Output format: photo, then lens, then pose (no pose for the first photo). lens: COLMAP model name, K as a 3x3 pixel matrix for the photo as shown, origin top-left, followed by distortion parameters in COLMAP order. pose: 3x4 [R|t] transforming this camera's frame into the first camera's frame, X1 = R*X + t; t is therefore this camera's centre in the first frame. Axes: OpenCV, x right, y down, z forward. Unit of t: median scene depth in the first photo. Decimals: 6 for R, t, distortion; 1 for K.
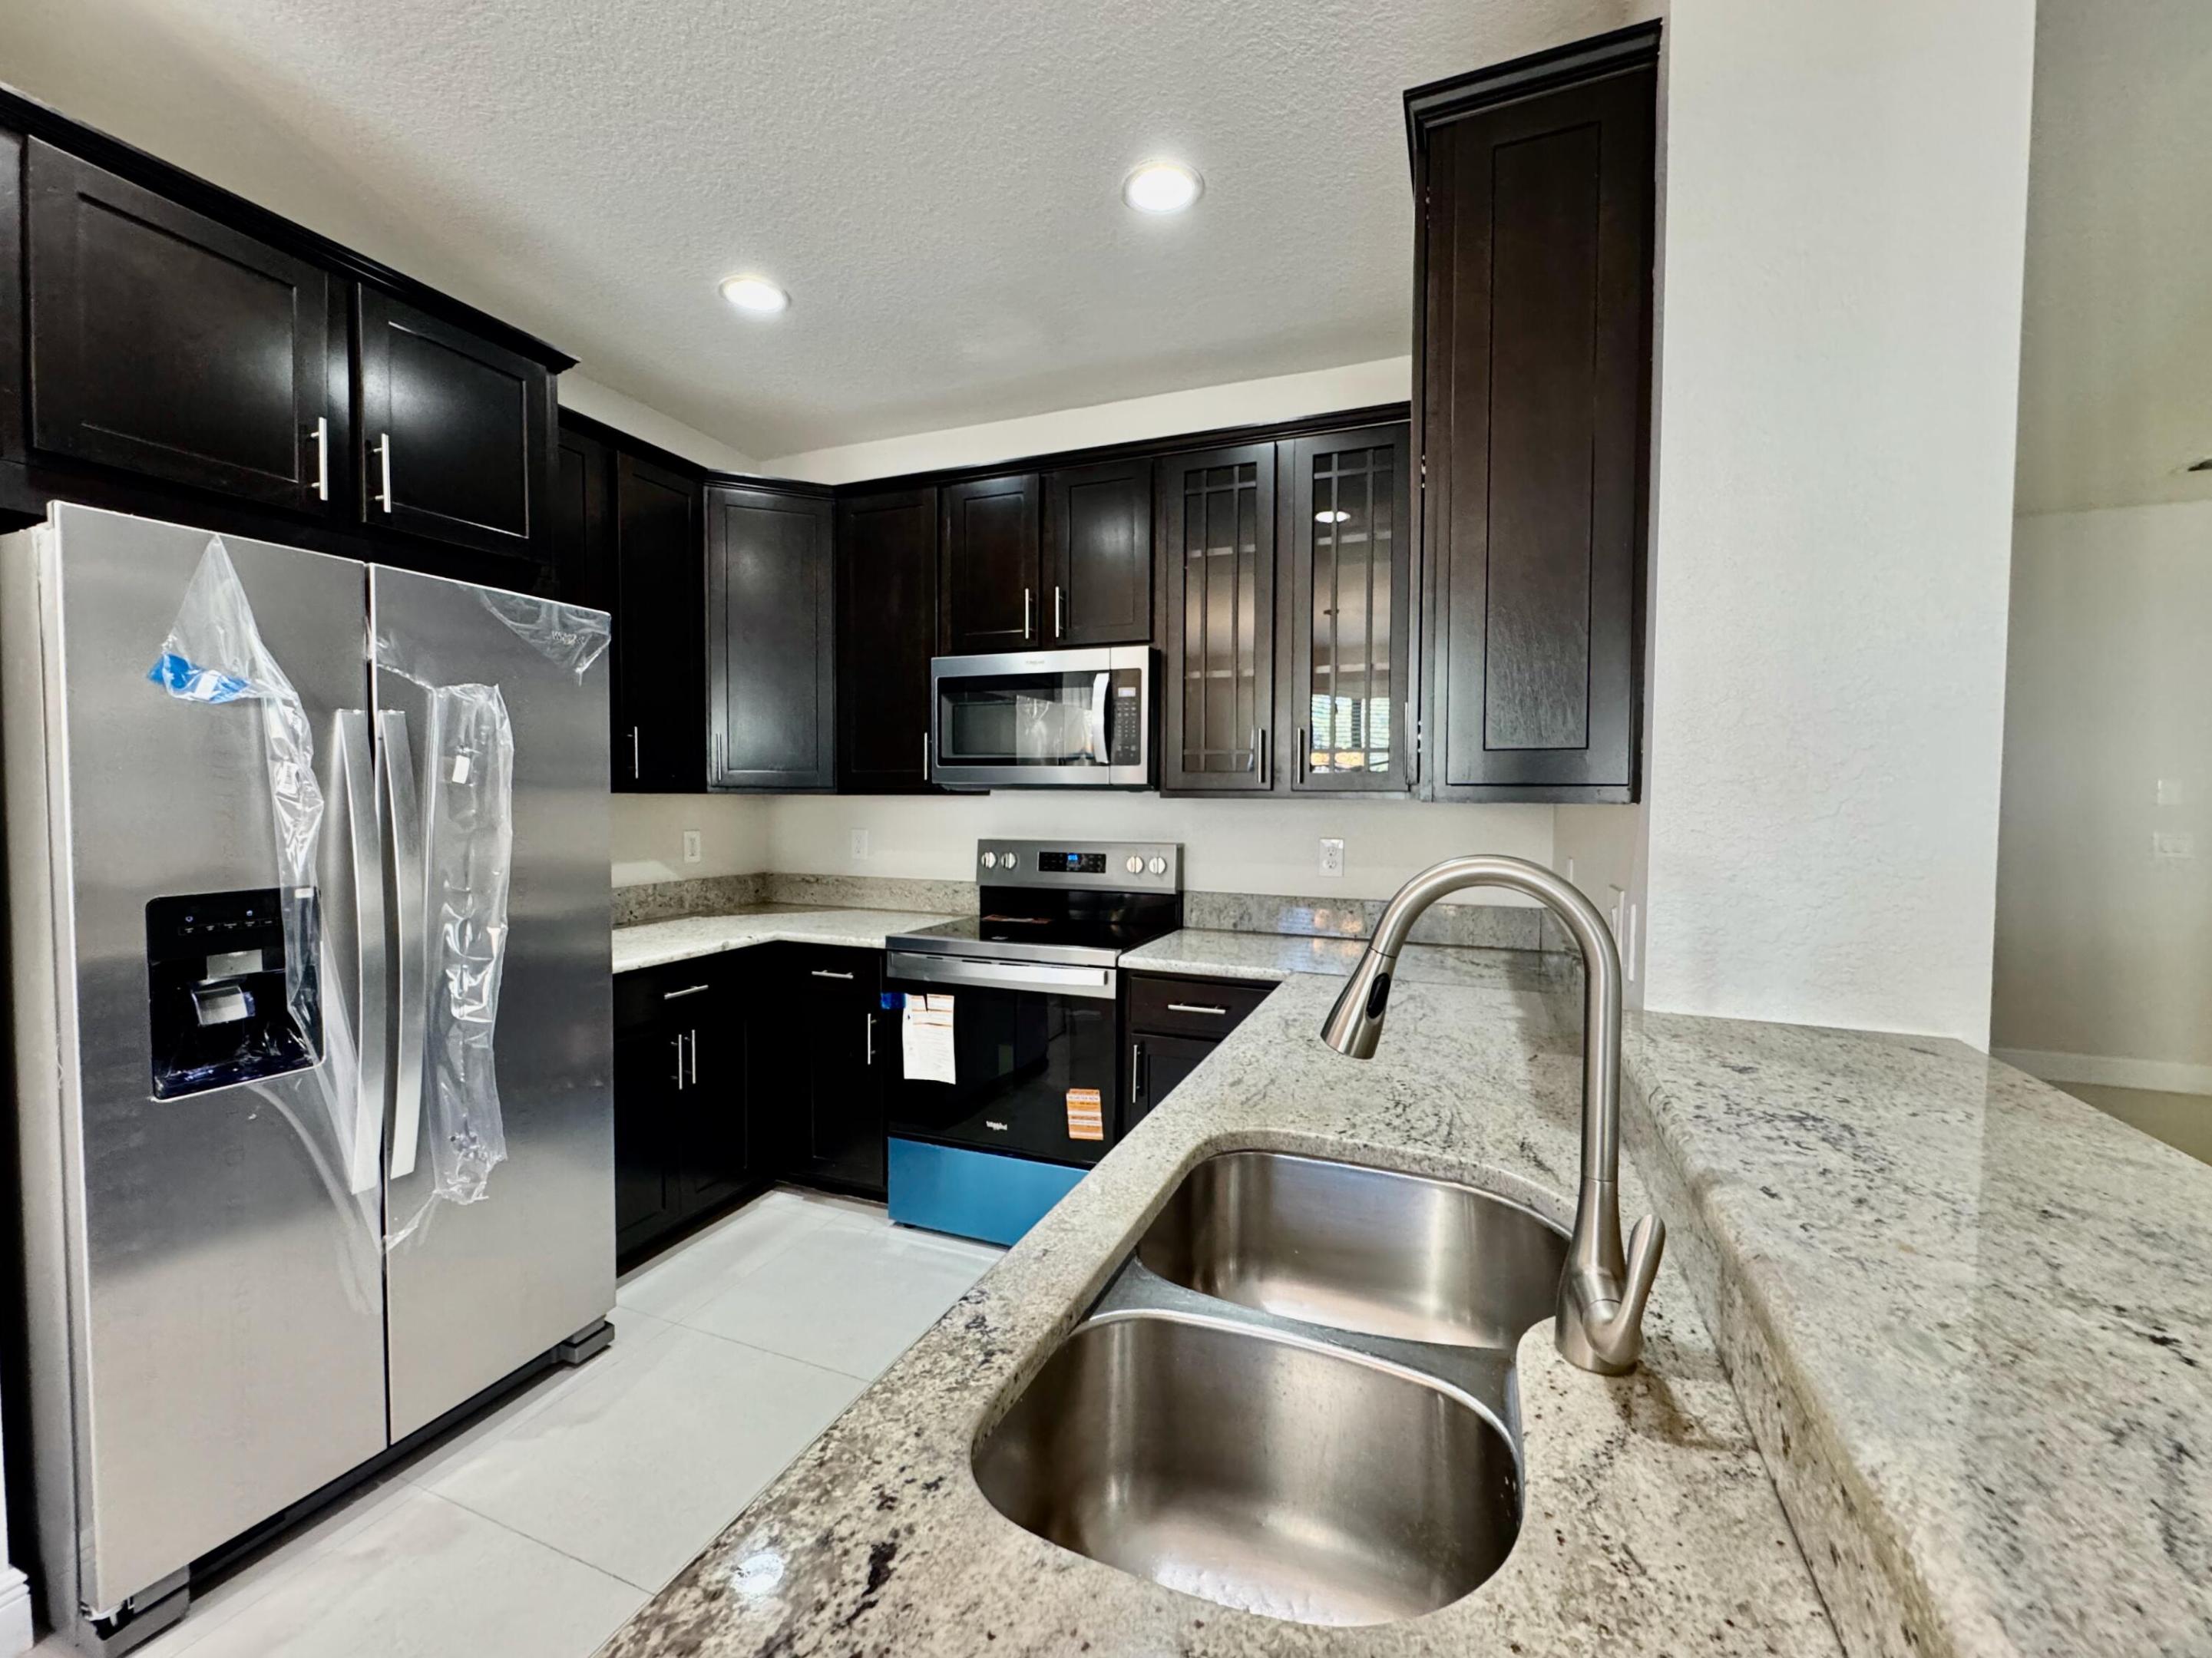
lens RADIAL K [[886.5, 0, 1106.0], [0, 886.5, 829.0], [0, 0, 1]] dist [0.002161, 0.000322]
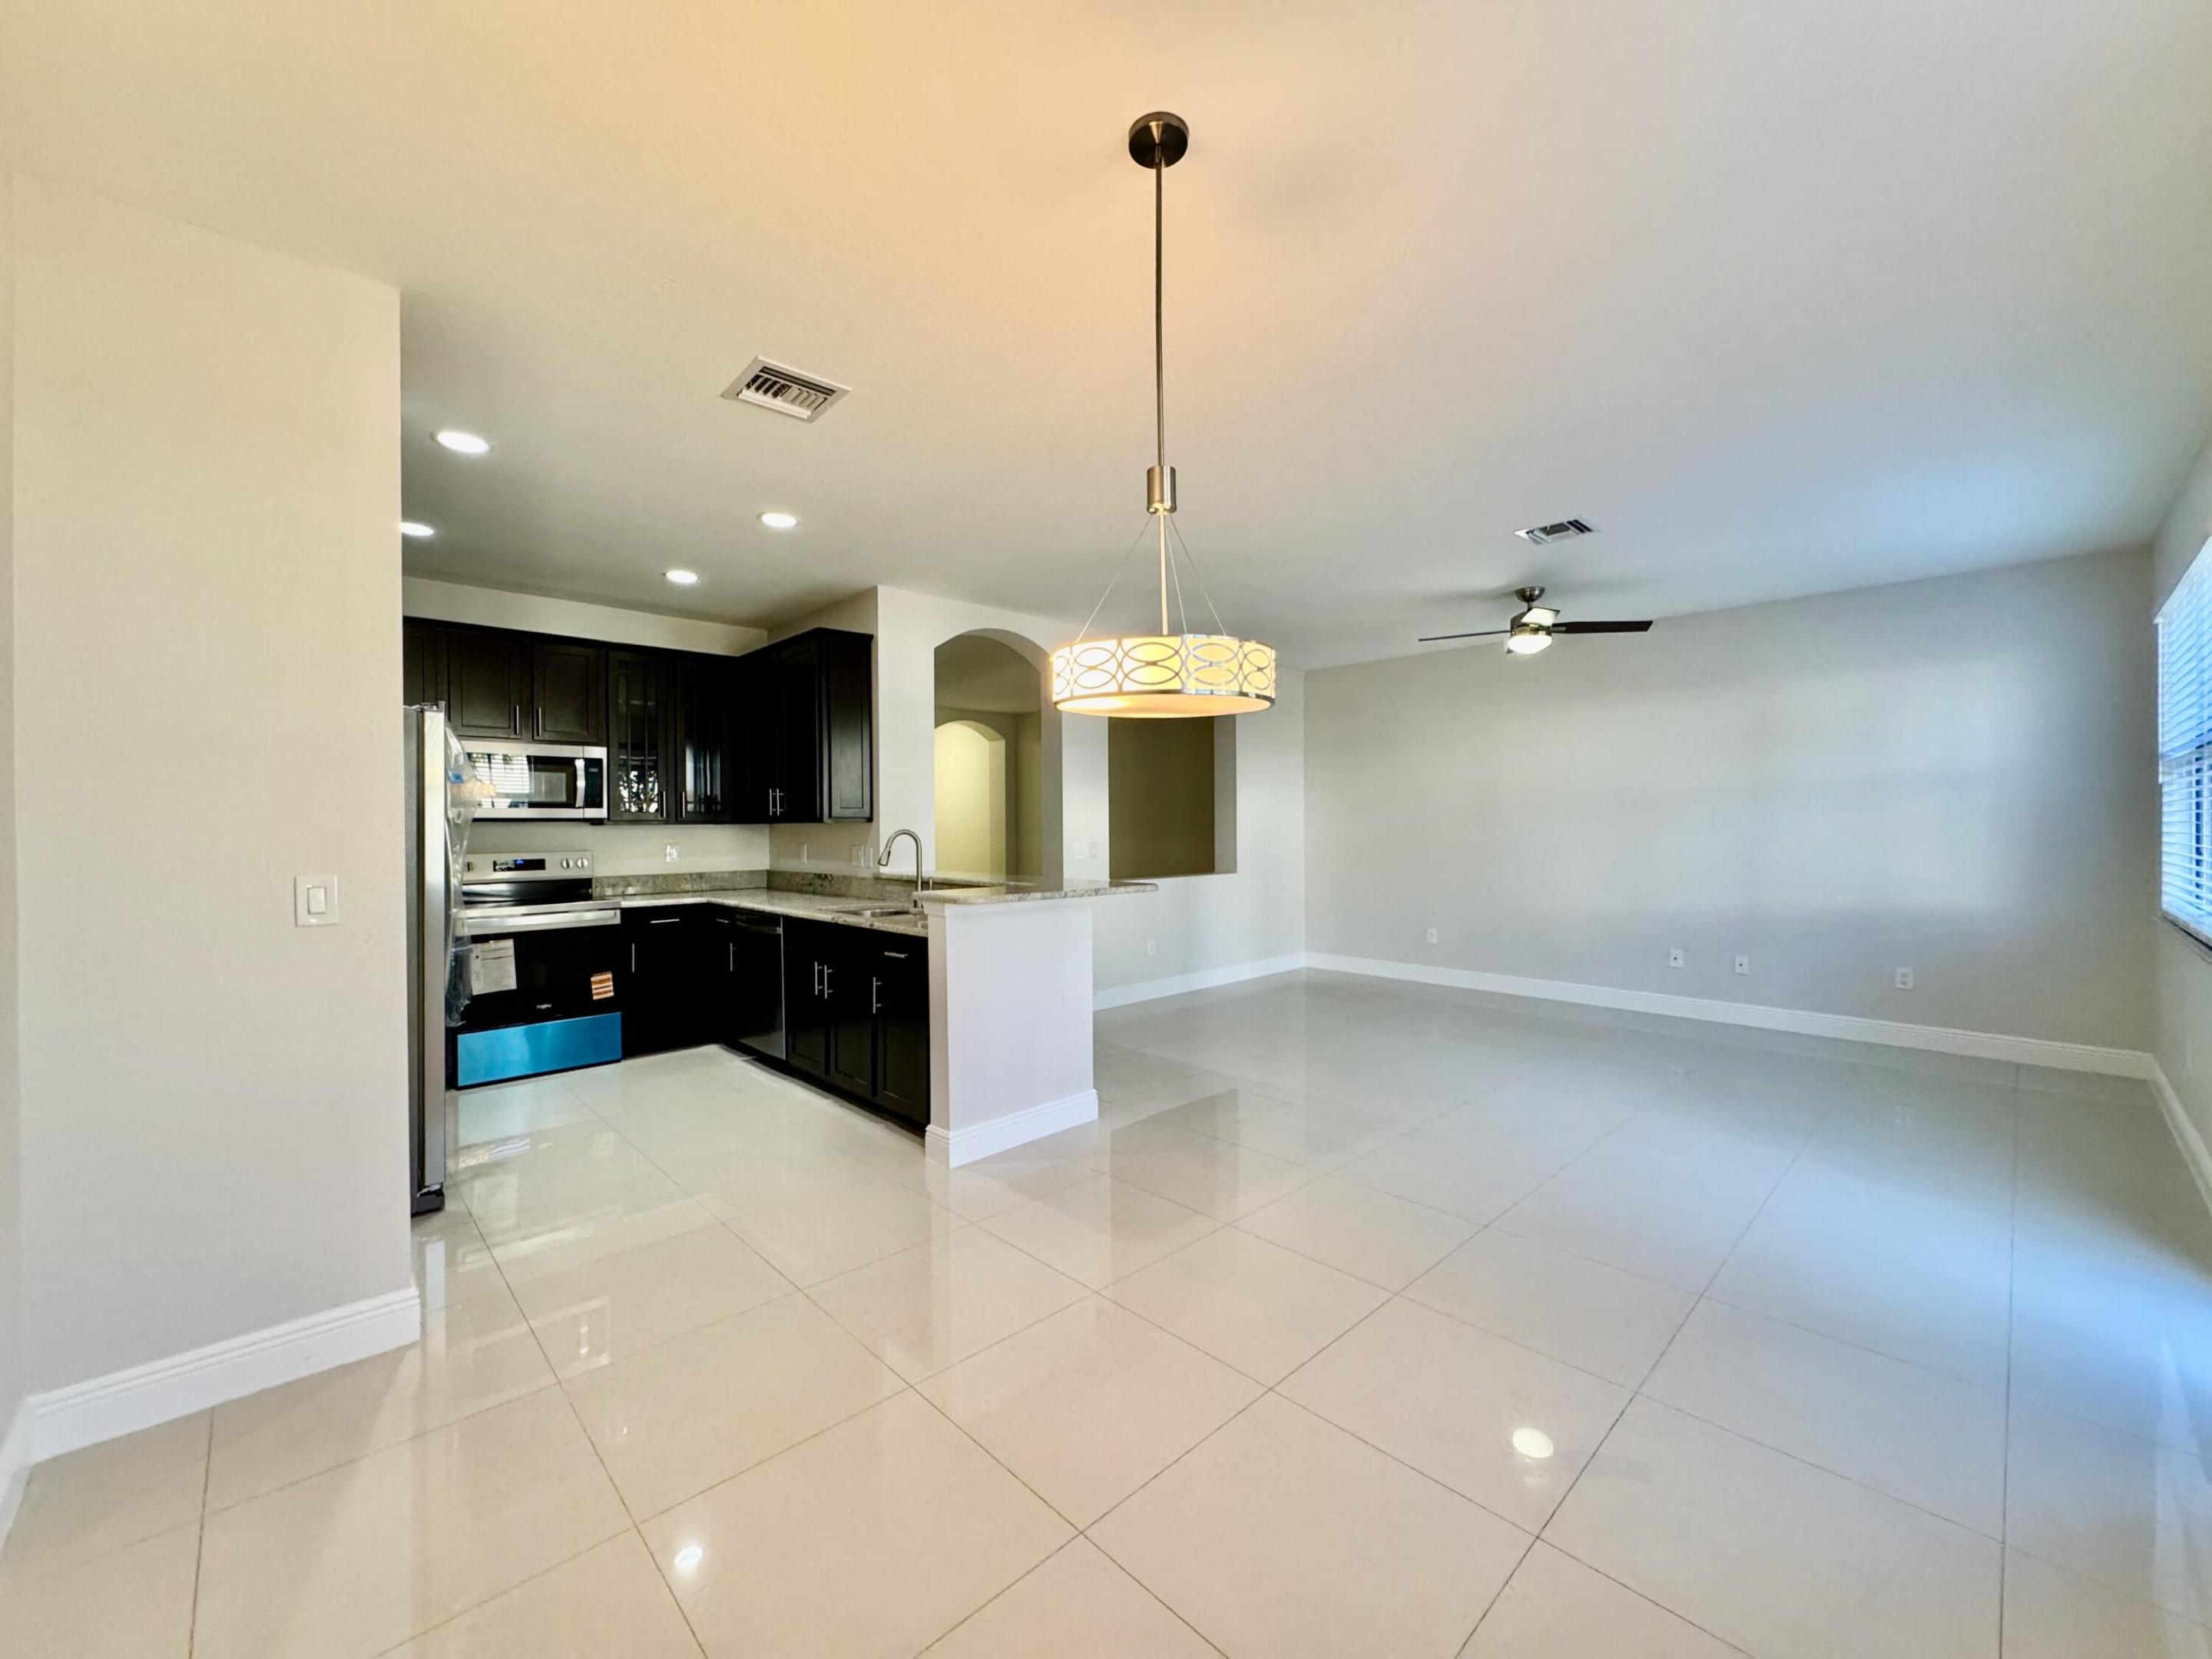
lens RADIAL K [[886.6, 0, 1106.0], [0, 886.6, 829.5], [0, 0, 1]] dist [0.002161, 0.000322]
pose [[0.439293, -0.014555, 0.898226, -1.802288], [0.049031, 0.998767, -0.007796, 0.063980], [-0.897005, 0.047465, 0.439465, -1.228225]]
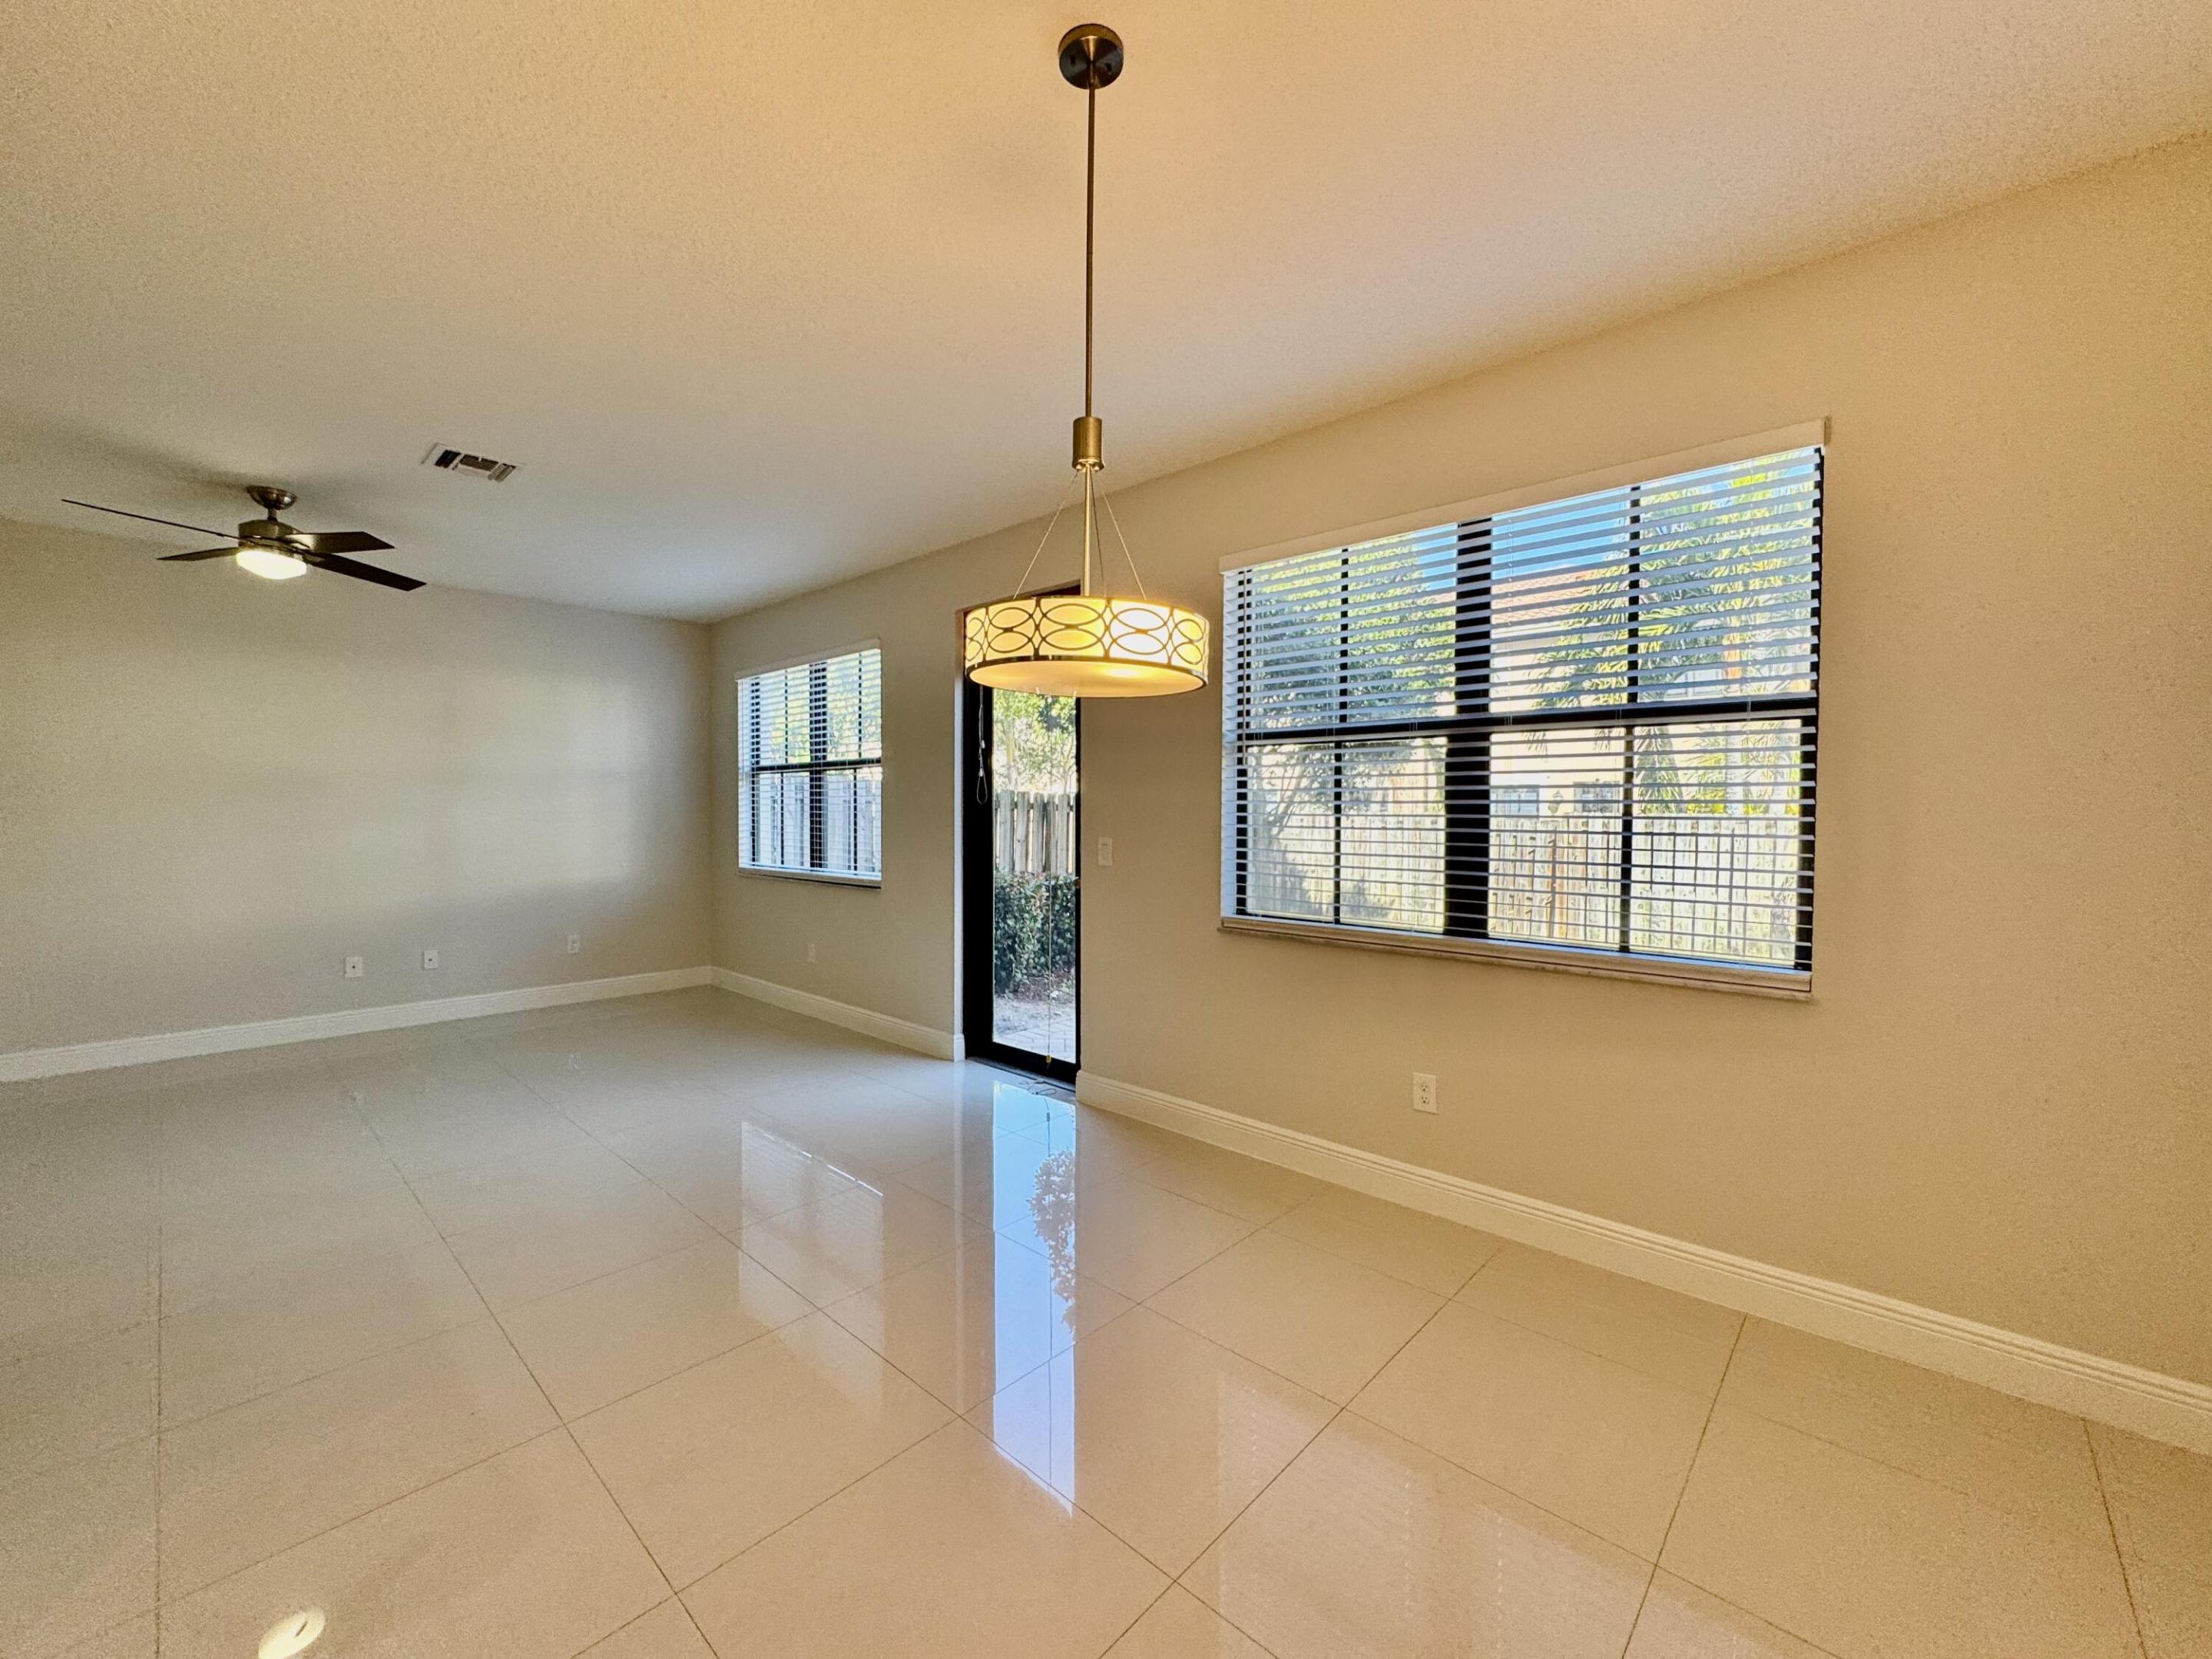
lens RADIAL K [[875.5, 0, 1105.5], [0, 875.5, 833.3], [0, 0, 1]] dist [-0.017682, 0.000086]
pose [[-0.928761, -0.021007, 0.370083, -1.196782], [0.006461, 0.997324, 0.072826, 0.004153], [-0.370622, 0.070029, -0.926140, -0.012472]]
